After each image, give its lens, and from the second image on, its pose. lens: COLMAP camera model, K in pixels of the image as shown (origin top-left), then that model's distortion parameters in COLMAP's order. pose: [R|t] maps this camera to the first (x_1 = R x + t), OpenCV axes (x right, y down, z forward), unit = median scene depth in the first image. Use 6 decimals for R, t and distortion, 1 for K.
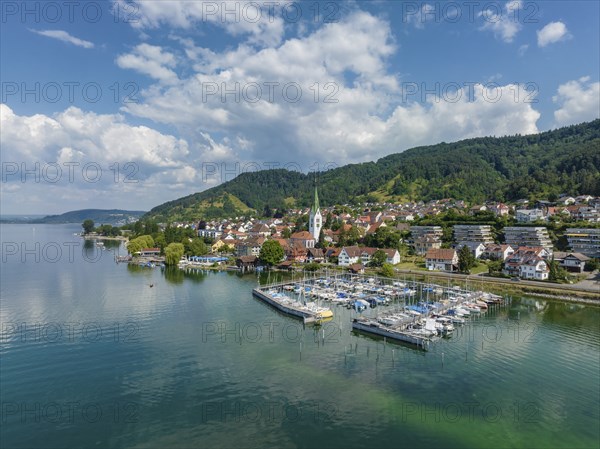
lens RADIAL K [[421.9, 0, 303.9], [0, 421.9, 223.9], [0, 0, 1]] dist [-0.040136, 0.010797]
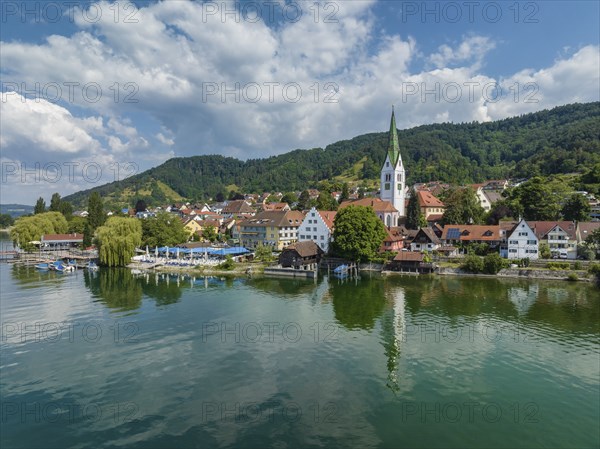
lens RADIAL K [[421.9, 0, 303.9], [0, 421.9, 223.9], [0, 0, 1]] dist [-0.040136, 0.010797]
pose [[0.983019, -0.003811, 0.183465, -0.070089], [0.002625, 0.999974, 0.006708, 0.017776], [-0.183486, -0.006113, 0.983003, 0.186729]]
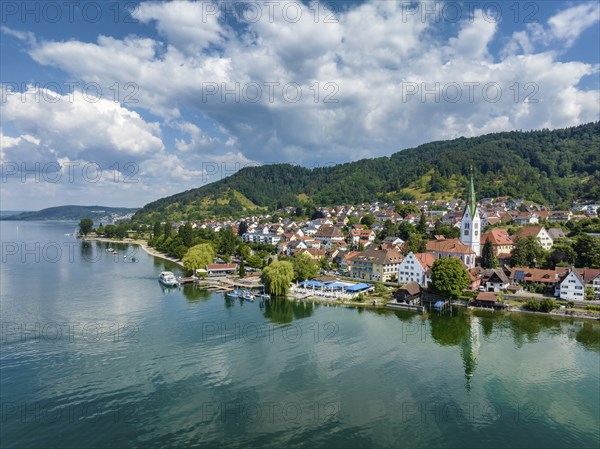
lens RADIAL K [[421.9, 0, 303.9], [0, 421.9, 223.9], [0, 0, 1]] dist [-0.040136, 0.010797]
pose [[0.998969, 0.003450, 0.045261, -0.106198], [-0.003735, 0.999974, 0.006220, -0.005573], [-0.045239, -0.006383, 0.998956, 0.122527]]
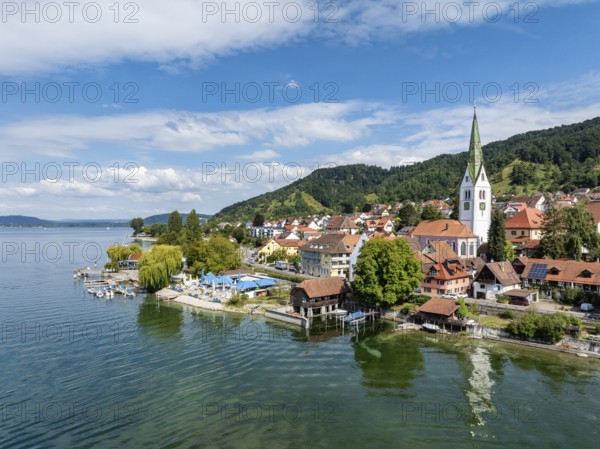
lens RADIAL K [[421.9, 0, 303.9], [0, 421.9, 223.9], [0, 0, 1]] dist [-0.040136, 0.010797]
pose [[0.984402, -0.000640, -0.175930, -0.027133], [-0.001146, 0.999949, -0.010048, 0.009963], [0.175928, 0.010093, 0.984351, 0.205128]]
